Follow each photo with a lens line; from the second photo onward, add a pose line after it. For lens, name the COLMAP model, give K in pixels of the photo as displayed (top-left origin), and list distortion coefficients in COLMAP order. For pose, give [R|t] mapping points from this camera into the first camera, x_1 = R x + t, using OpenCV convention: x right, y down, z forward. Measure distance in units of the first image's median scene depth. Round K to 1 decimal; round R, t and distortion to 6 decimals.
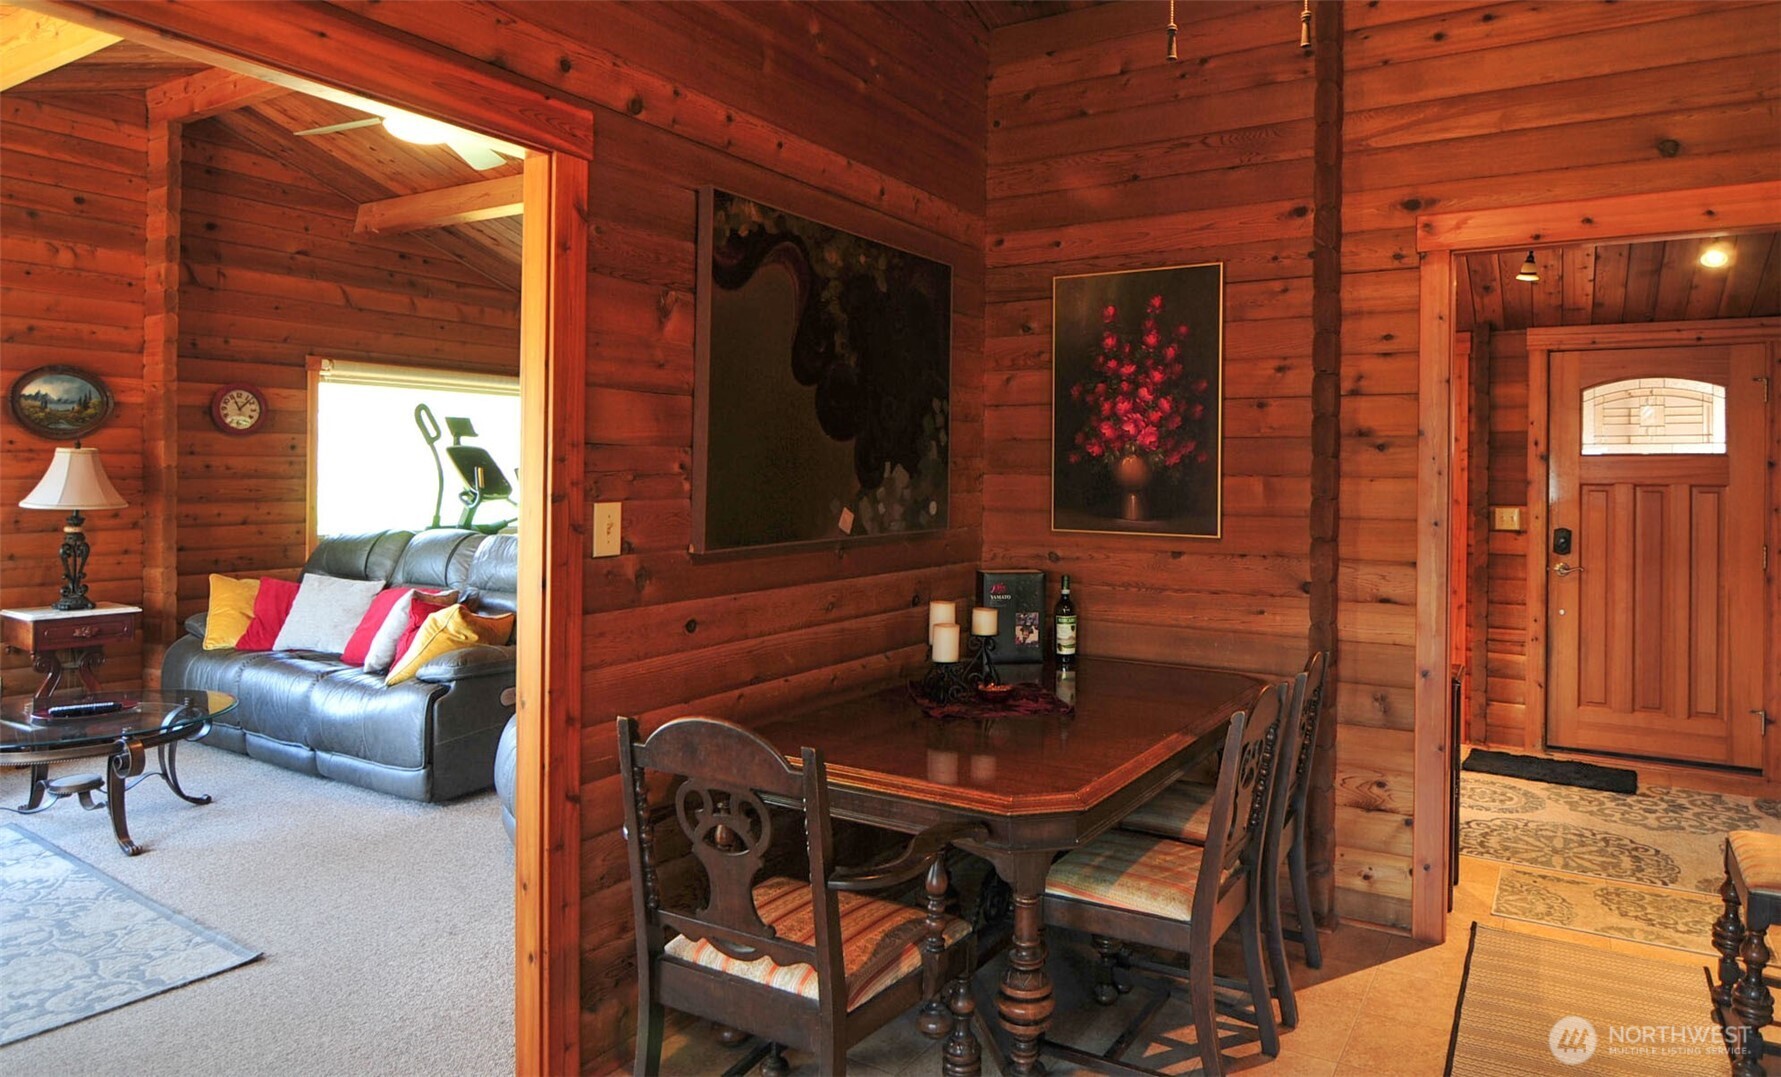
lens RADIAL K [[1037.7, 0, 893.0], [0, 1037.7, 472.4], [0, 0, 1]] dist [-0.000103, -0.015733]
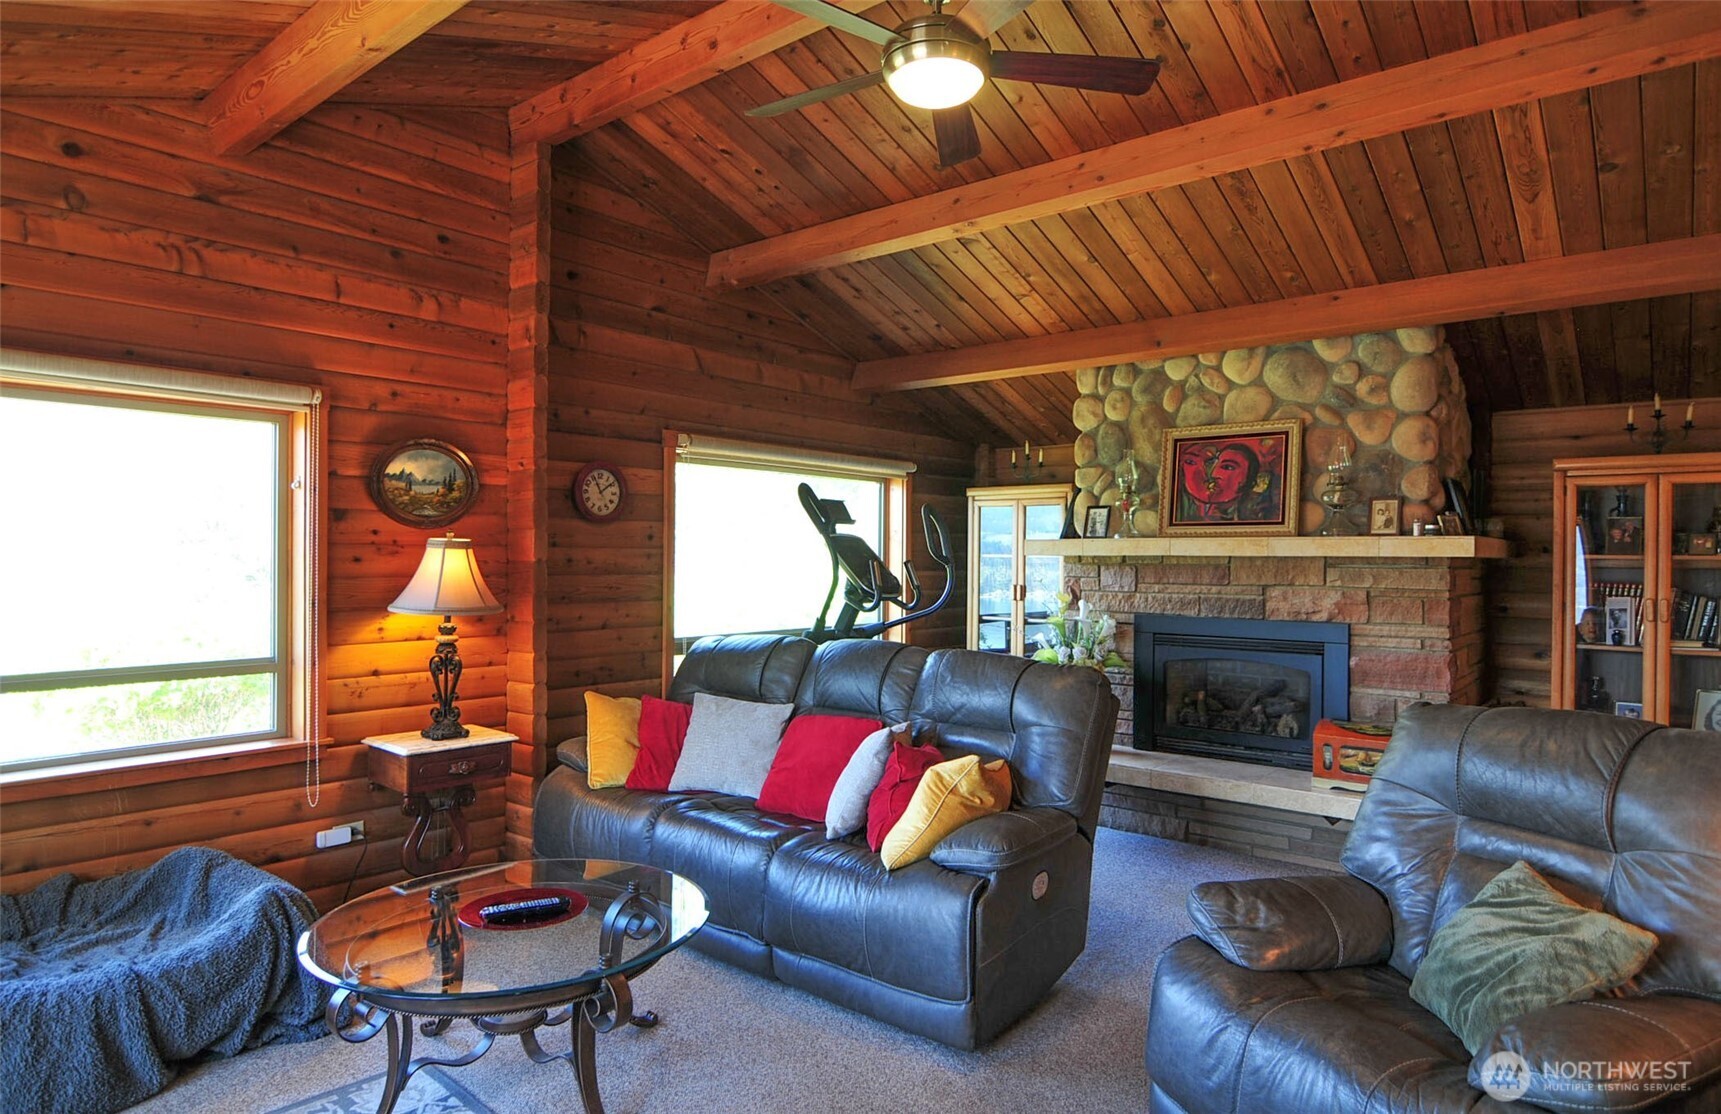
lens RADIAL K [[993.0, 0, 860.5], [0, 993.0, 557.0], [0, 0, 1]] dist [0.019426, -0.031367]
pose [[0.986002, -0.001934, -0.166721, -0.310544], [0.001139, 0.999988, -0.004860, -0.004540], [0.166728, 0.004602, 0.985992, 0.254953]]
